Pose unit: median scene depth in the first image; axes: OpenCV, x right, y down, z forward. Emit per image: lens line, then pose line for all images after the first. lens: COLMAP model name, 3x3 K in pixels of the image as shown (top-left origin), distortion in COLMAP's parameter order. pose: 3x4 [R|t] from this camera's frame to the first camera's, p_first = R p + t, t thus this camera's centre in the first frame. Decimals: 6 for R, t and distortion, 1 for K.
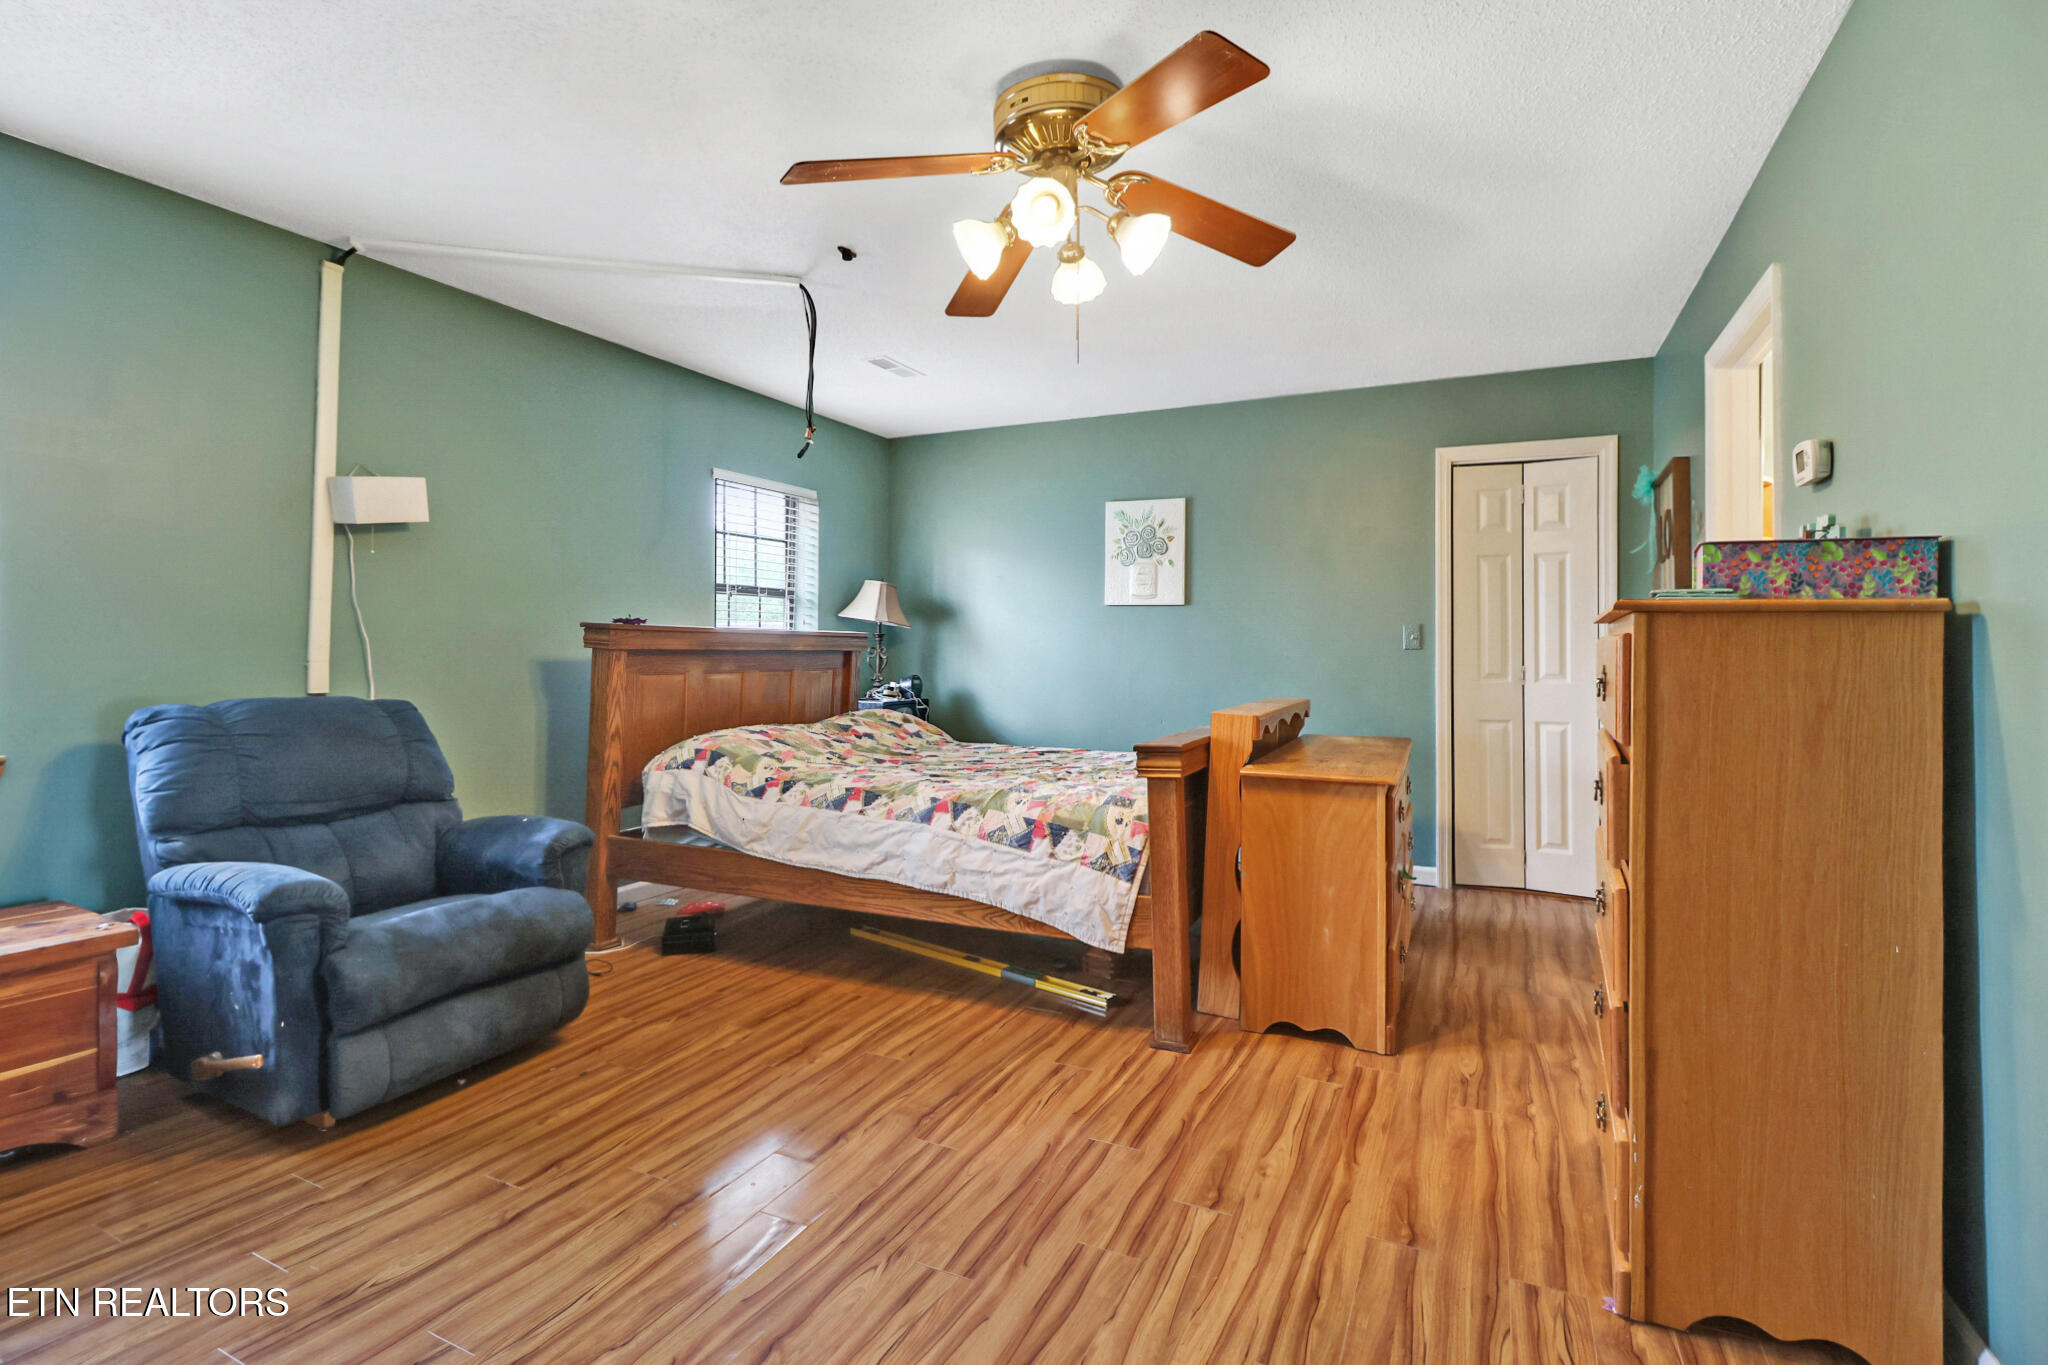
lens RADIAL K [[950.4, 0, 1028.7], [0, 950.4, 646.9], [0, 0, 1]] dist [-0.000491, -0.013950]
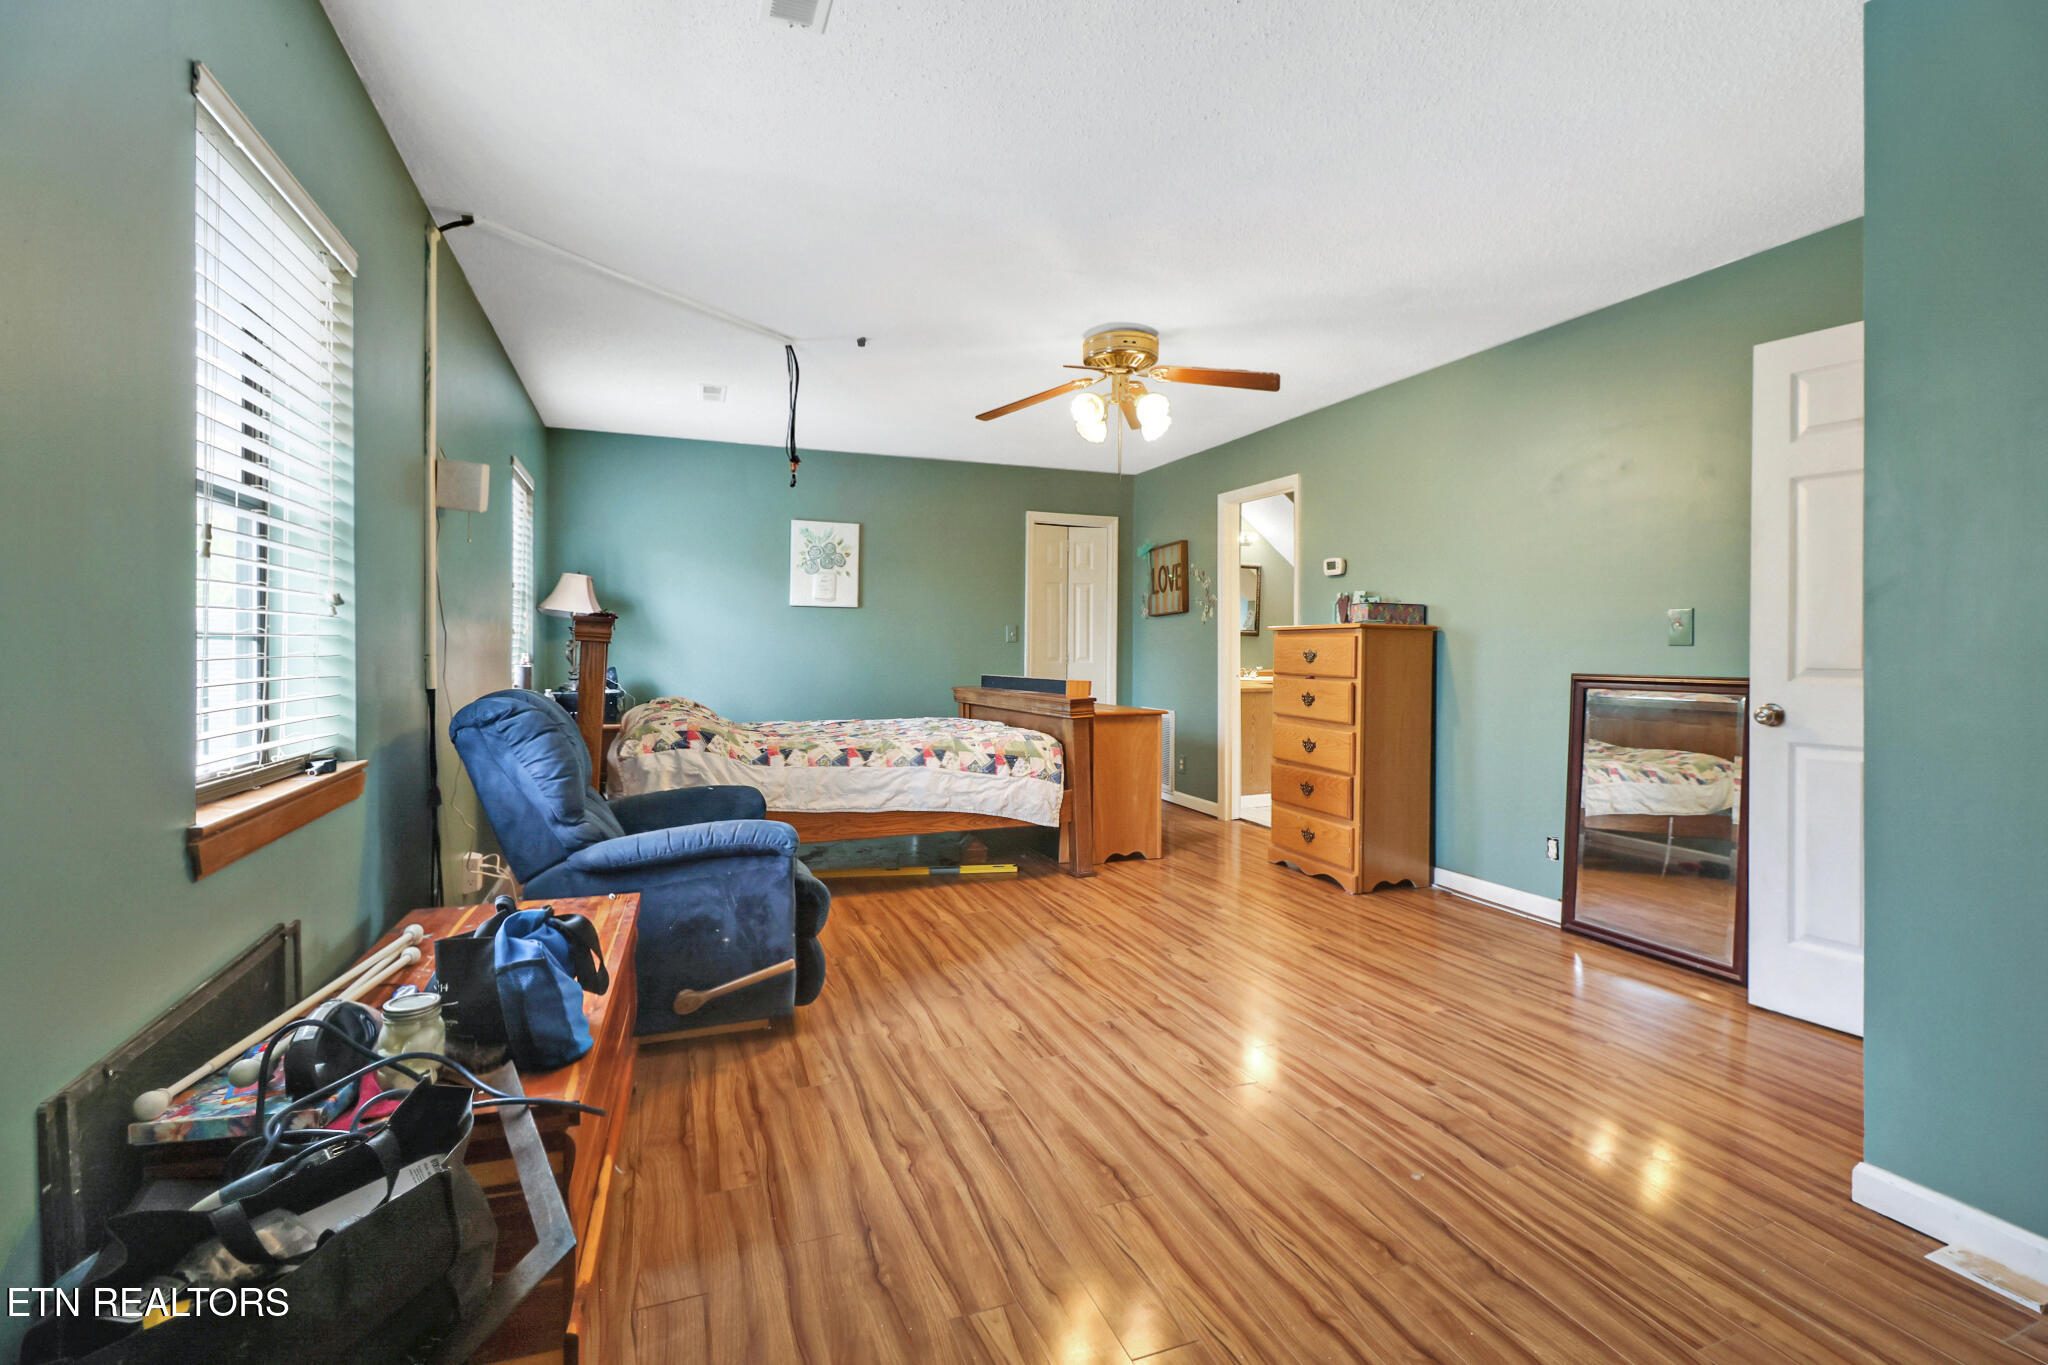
lens RADIAL K [[950.4, 0, 1028.7], [0, 950.4, 646.9], [0, 0, 1]] dist [-0.000491, -0.013950]
pose [[0.684942, -0.003914, 0.728588, -1.058359], [-0.002022, 0.999972, 0.007273, -0.001176], [-0.728595, -0.006455, 0.684914, -0.082495]]
